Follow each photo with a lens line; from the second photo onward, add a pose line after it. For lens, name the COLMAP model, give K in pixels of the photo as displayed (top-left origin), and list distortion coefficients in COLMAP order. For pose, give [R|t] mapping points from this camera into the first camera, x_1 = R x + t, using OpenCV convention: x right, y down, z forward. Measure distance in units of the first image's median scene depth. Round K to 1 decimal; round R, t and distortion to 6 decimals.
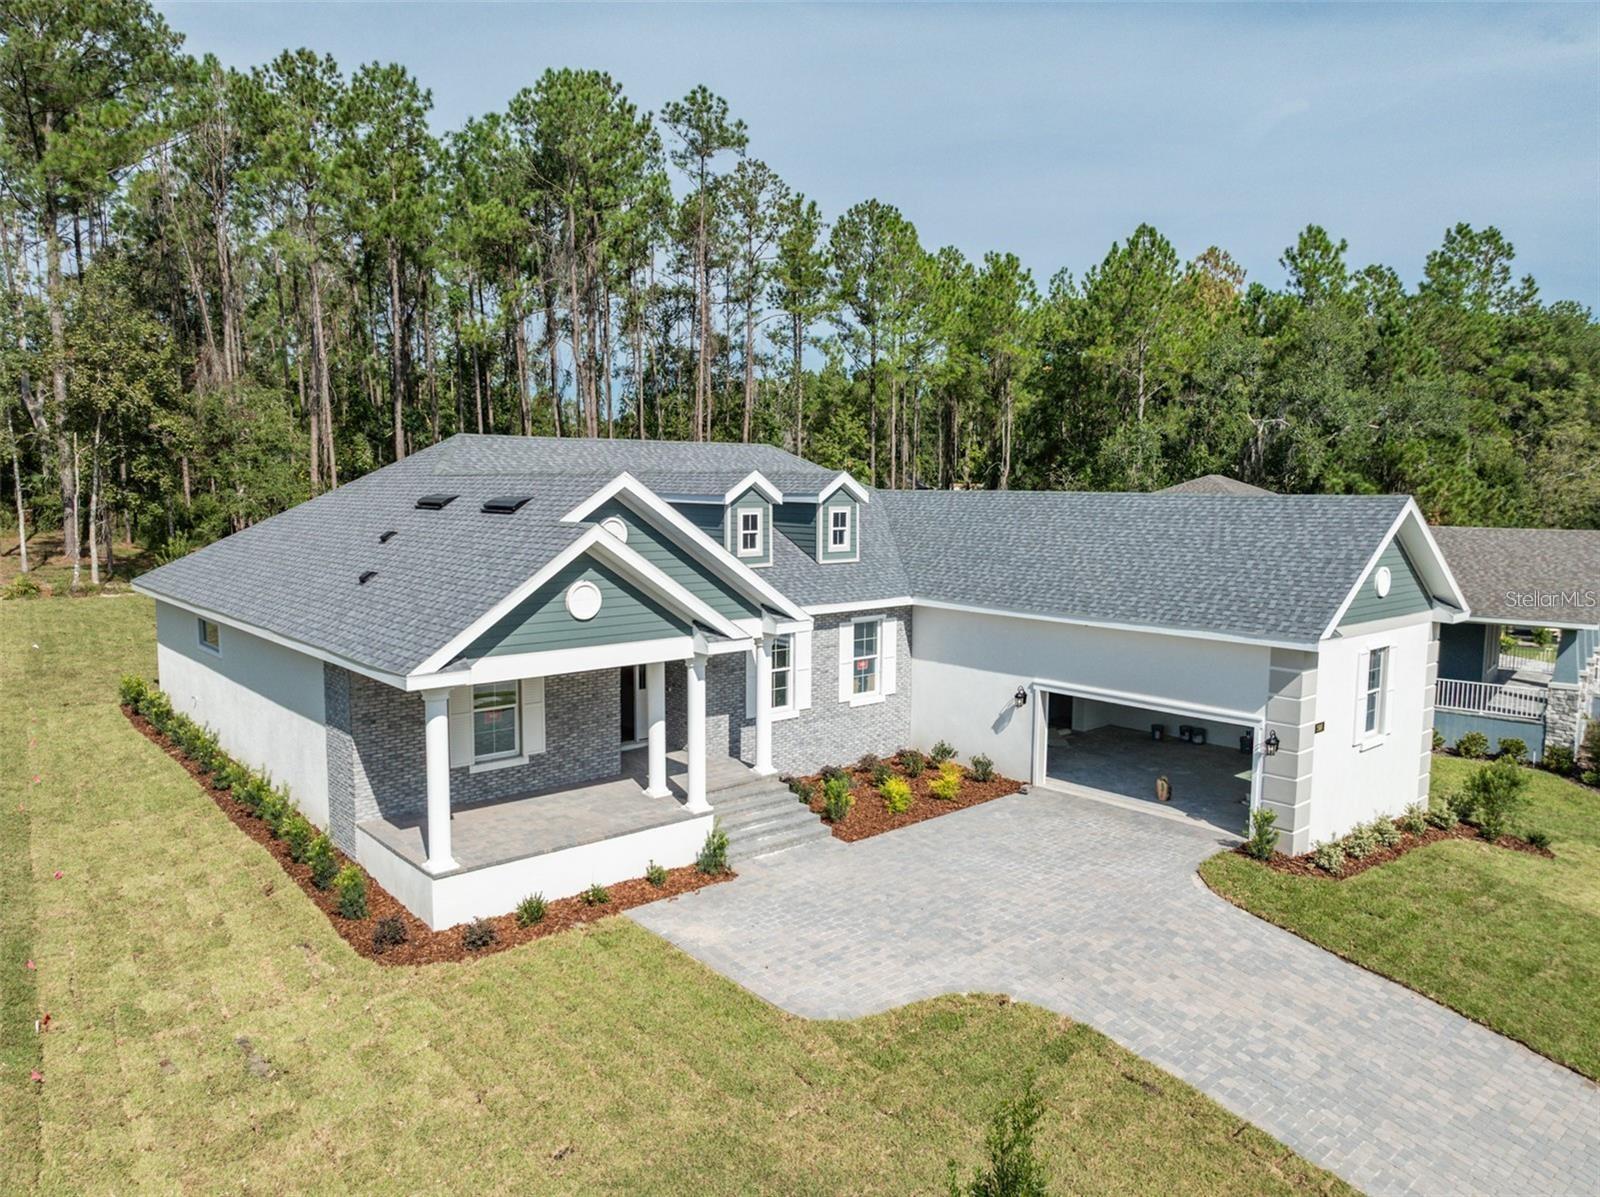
lens RADIAL K [[1140.3, 0, 760.2], [0, 1140.3, 590.1], [0, 0, 1]] dist [-0.016764, 0.002031]
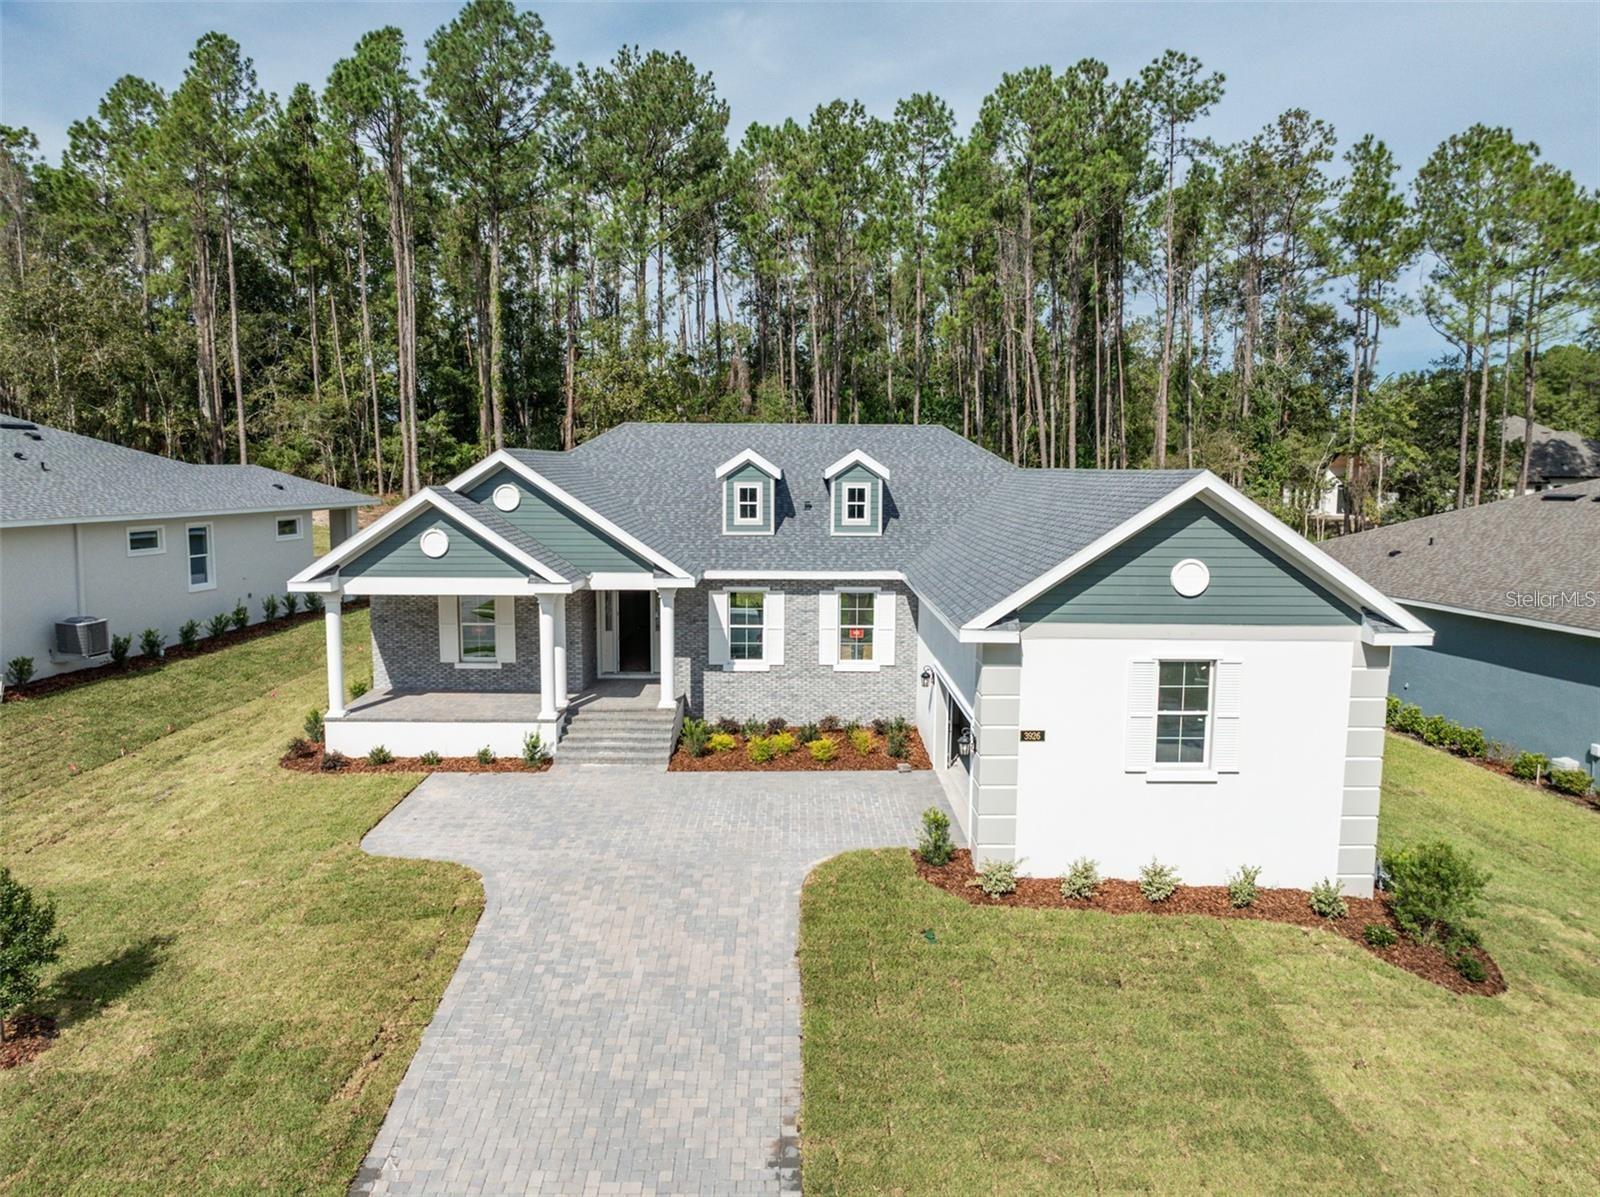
lens RADIAL K [[1106.8, 0, 779.7], [0, 1106.8, 600.3], [0, 0, 1]] dist [-0.011097, -0.005032]
pose [[0.751716, 0.079258, -0.654707, 0.884761], [-0.065005, 0.996822, 0.046037, -0.009164], [0.656276, 0.007952, 0.754479, 0.231465]]
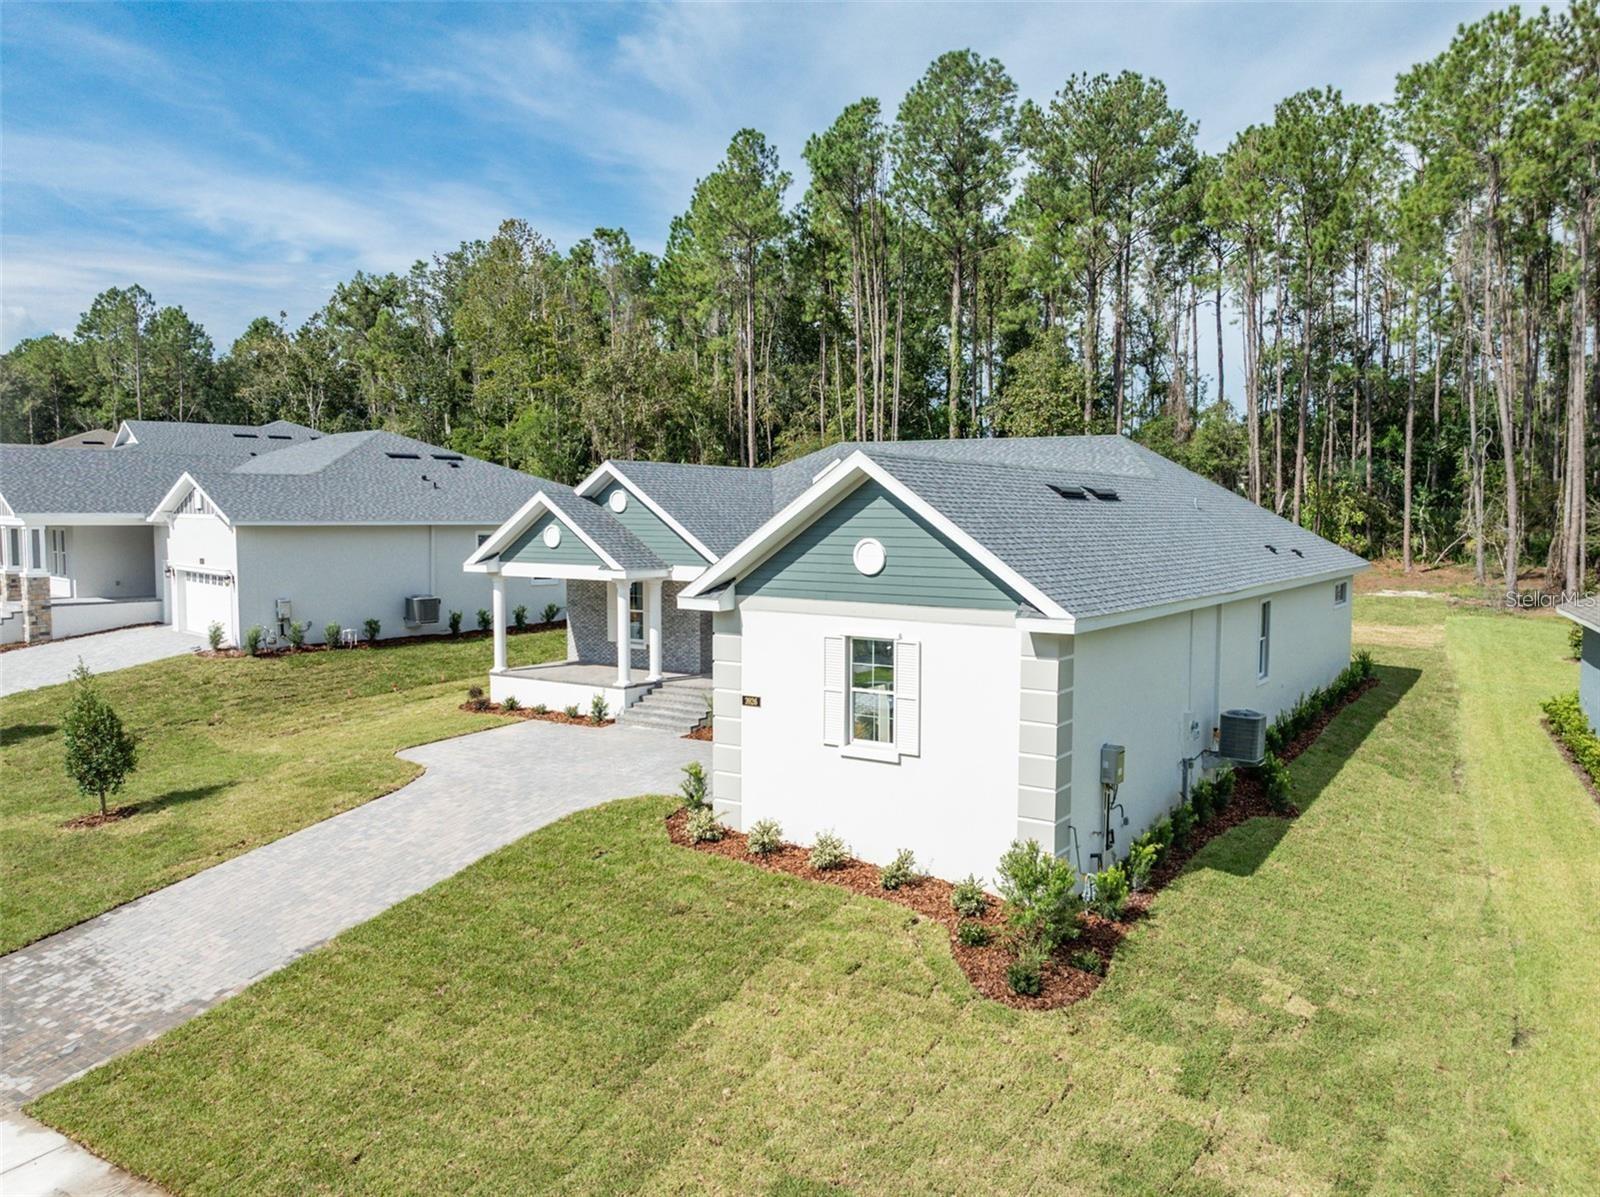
lens RADIAL K [[1140.3, 0, 760.2], [0, 1140.3, 590.1], [0, 0, 1]] dist [-0.016764, 0.002031]
pose [[0.290343, 0.068769, -0.954448, 1.375861], [-0.094737, 0.994580, 0.042841, -0.012036], [0.952221, 0.077983, 0.295285, 0.713084]]
